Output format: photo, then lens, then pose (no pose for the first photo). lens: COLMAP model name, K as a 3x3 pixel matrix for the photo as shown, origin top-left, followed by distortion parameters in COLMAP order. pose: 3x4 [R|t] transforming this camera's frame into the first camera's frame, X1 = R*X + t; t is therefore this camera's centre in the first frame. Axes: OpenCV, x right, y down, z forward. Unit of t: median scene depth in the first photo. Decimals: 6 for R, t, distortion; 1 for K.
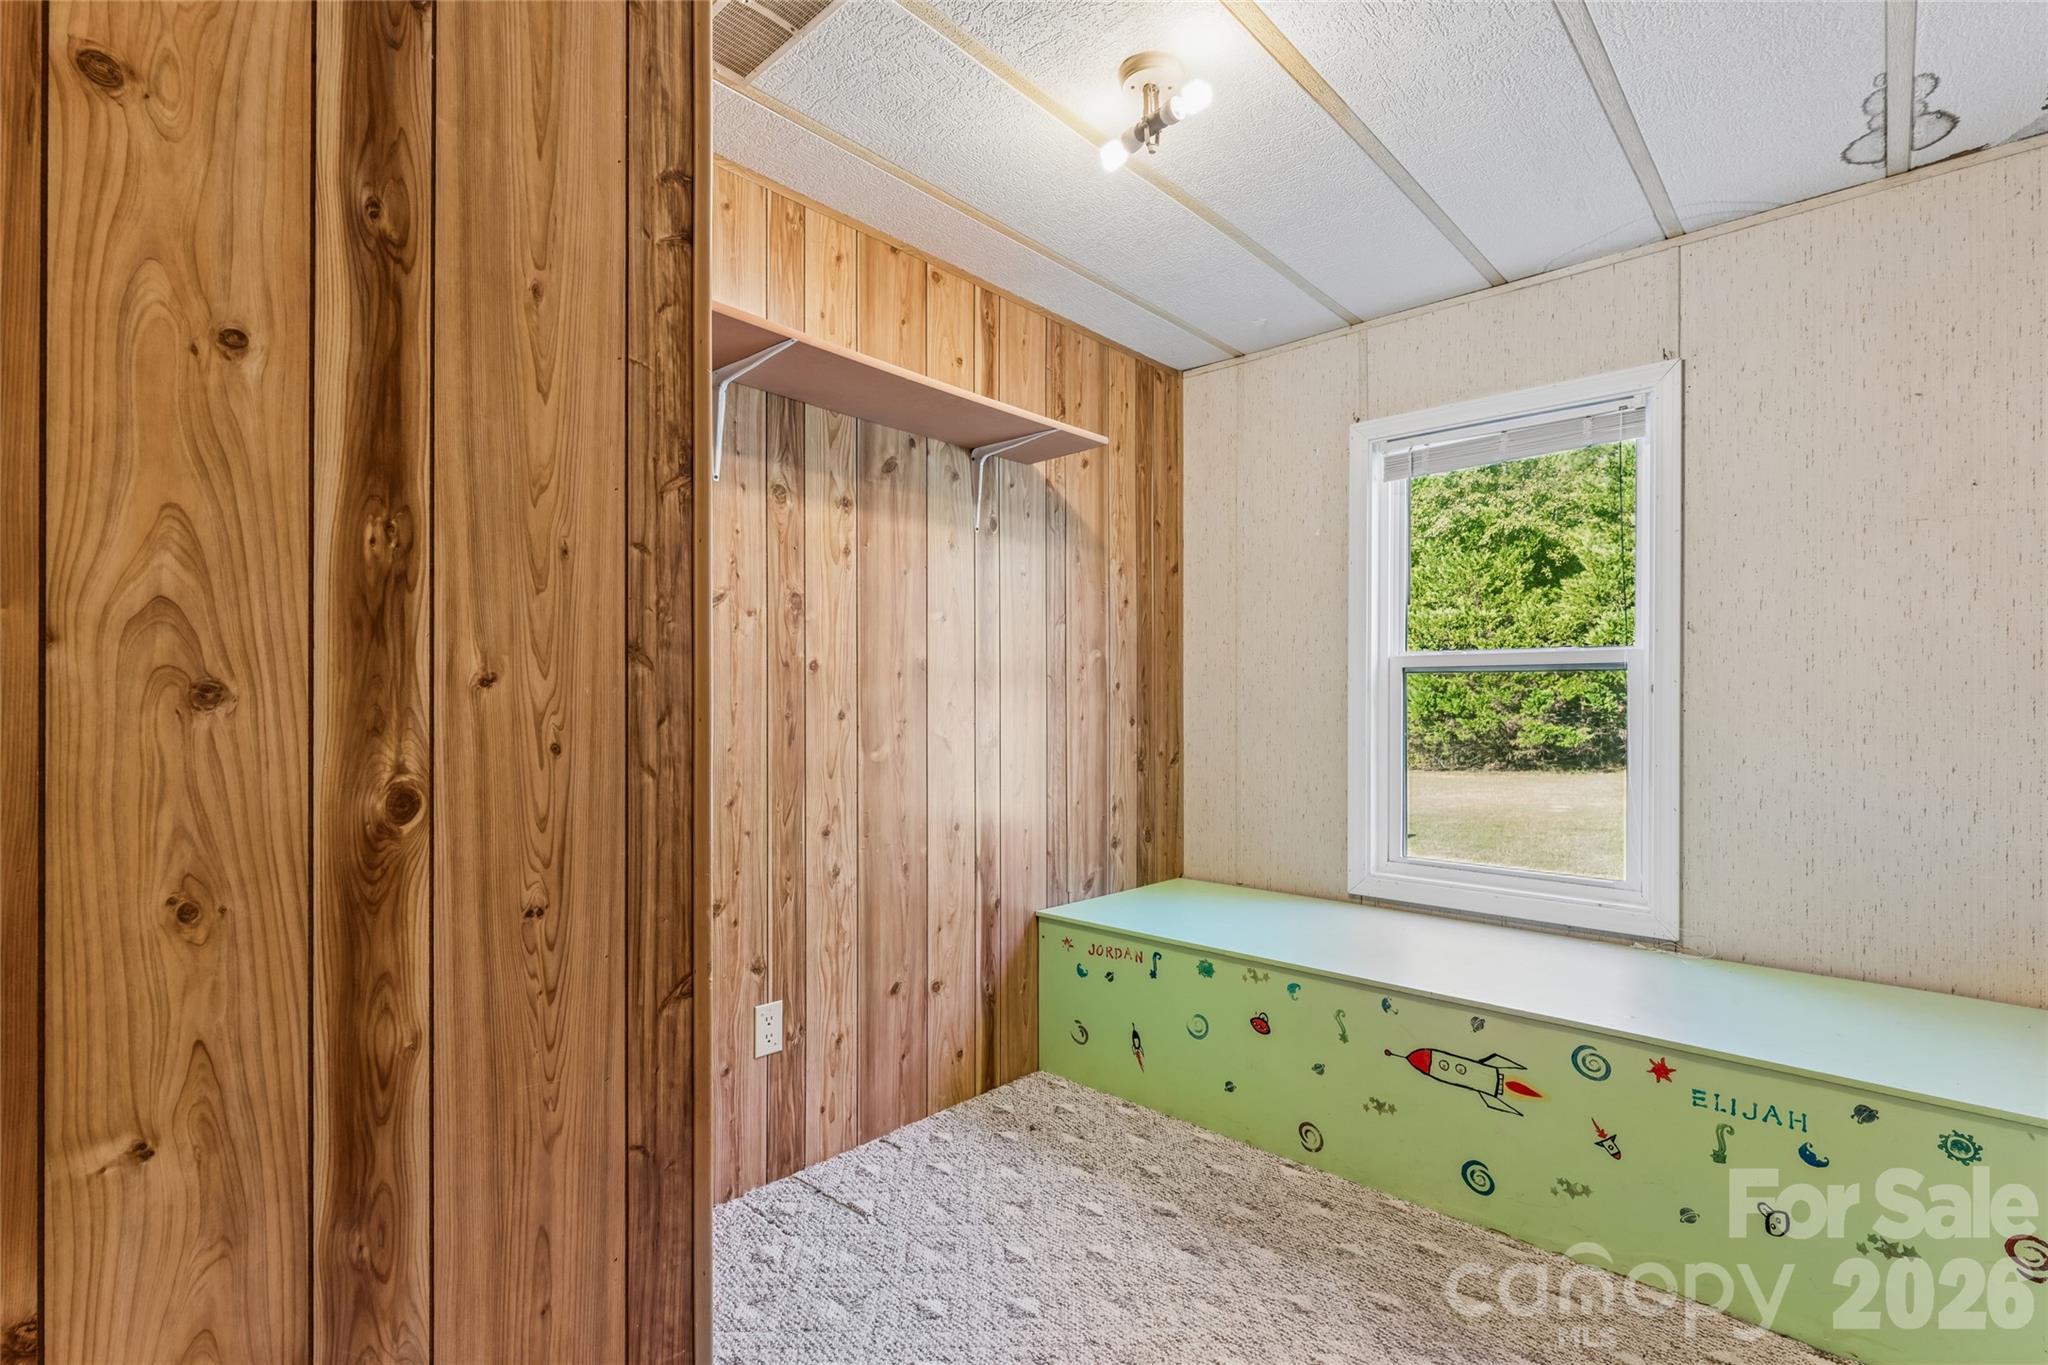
lens RADIAL K [[940.1, 0, 1019.2], [0, 940.1, 701.5], [0, 0, 1]] dist [-0.003499, 0.000899]
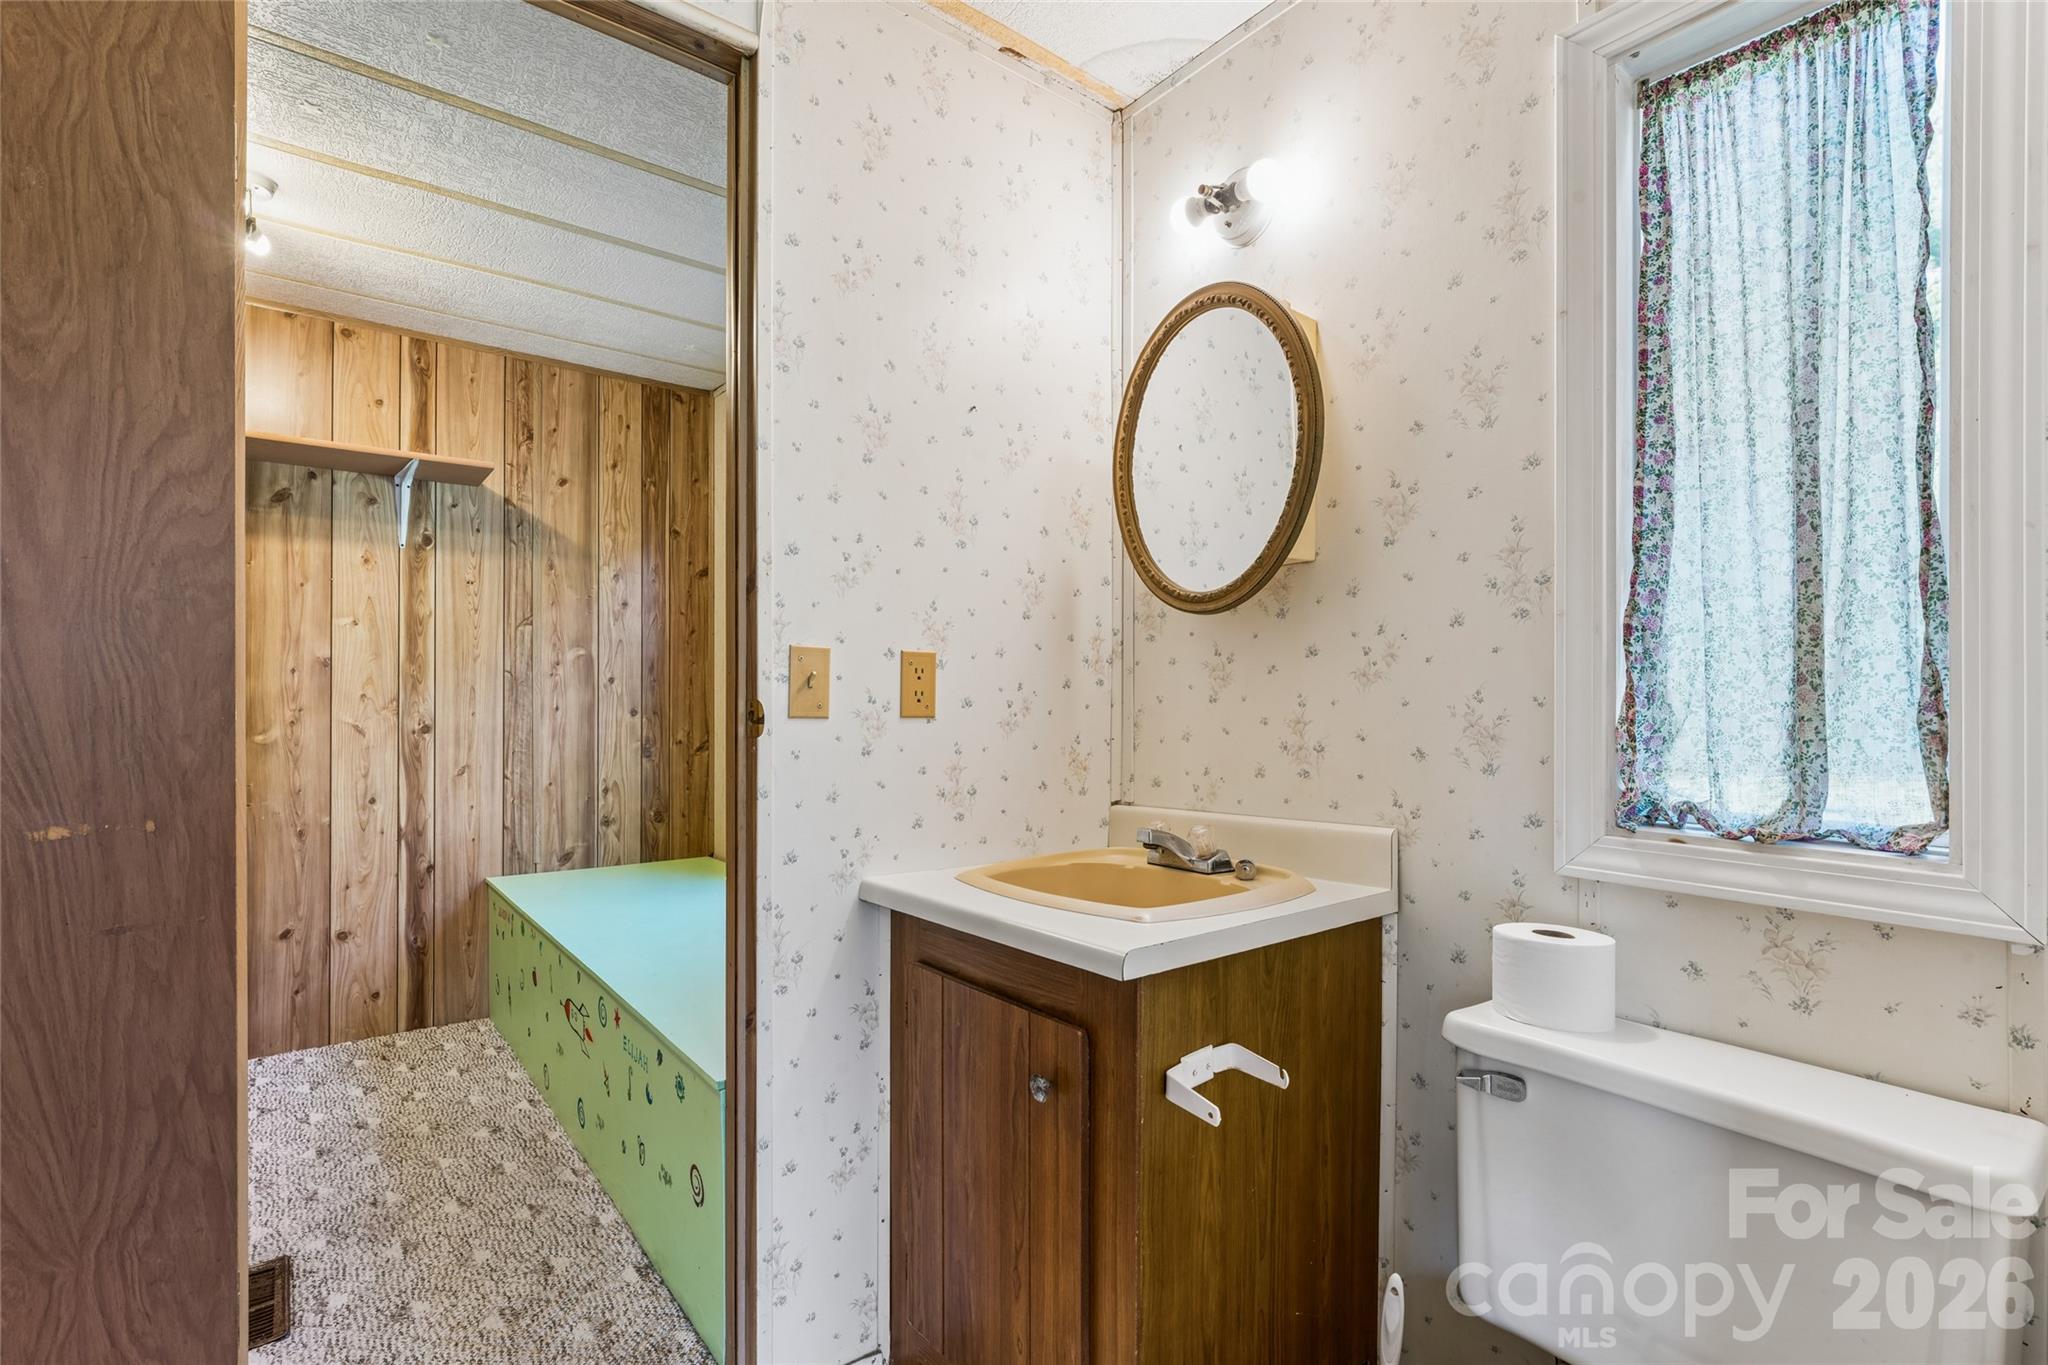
lens RADIAL K [[940.1, 0, 1005.5], [0, 940.1, 699.4], [0, 0, 1]] dist [-0.003499, 0.000899]
pose [[0.986256, -0.001000, -0.165223, 0.961639], [0.000966, 0.999999, -0.000288, 0.008647], [0.165223, 0.000124, 0.986256, -0.023873]]
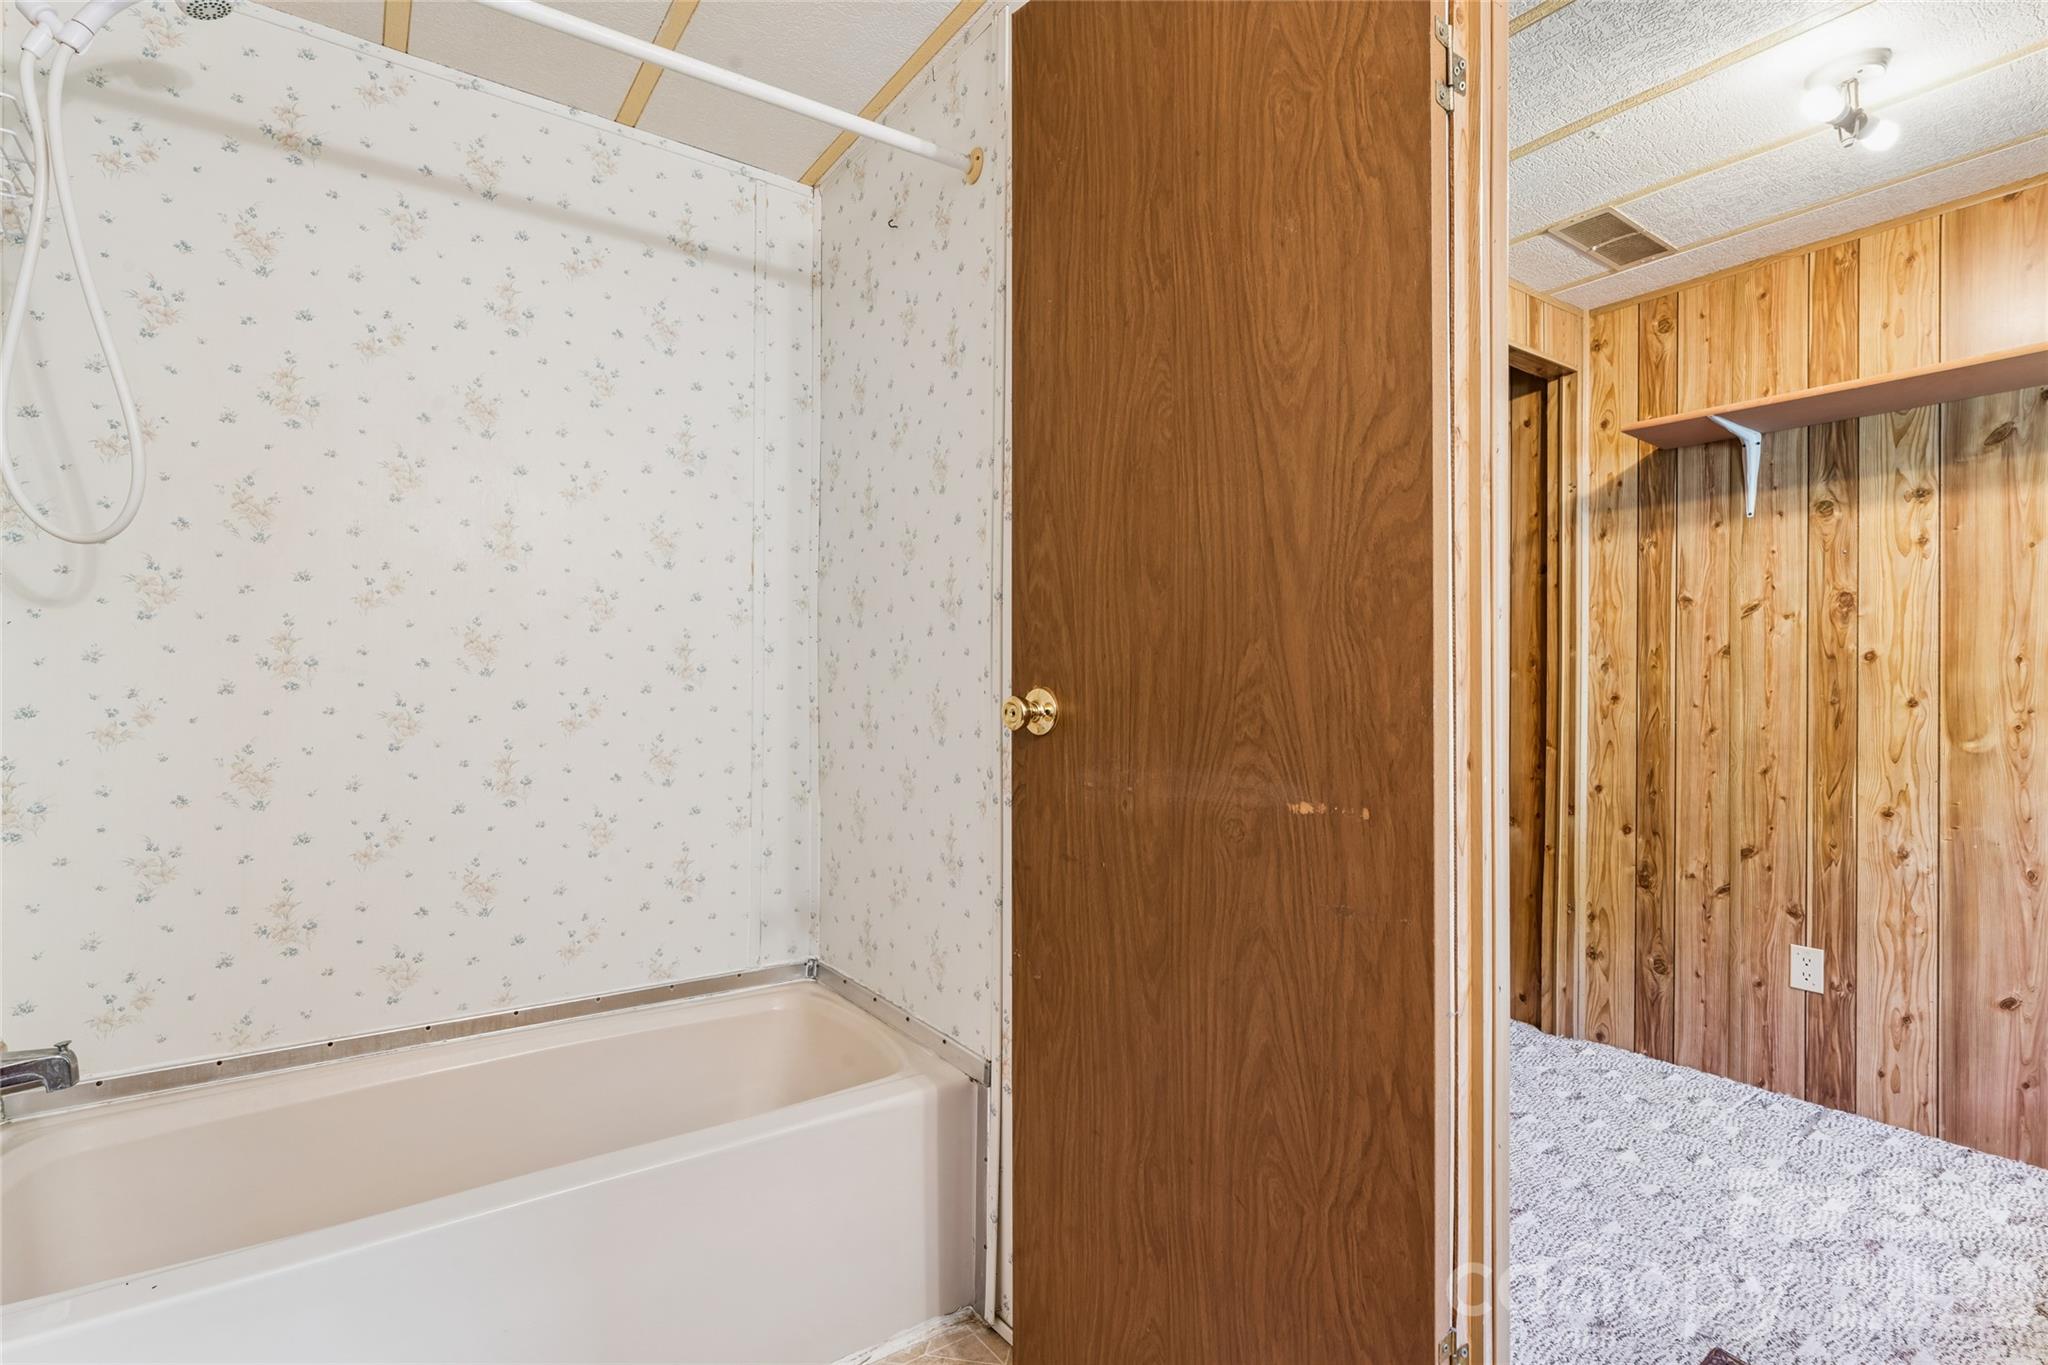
lens RADIAL K [[940.1, 0, 1013.2], [0, 940.1, 686.9], [0, 0, 1]] dist [-0.003499, 0.000899]
pose [[-0.204008, -0.010941, -0.978908, 0.956795], [-0.006732, 0.999930, -0.009772, 0.013094], [0.978946, 0.004597, -0.204068, 0.236829]]
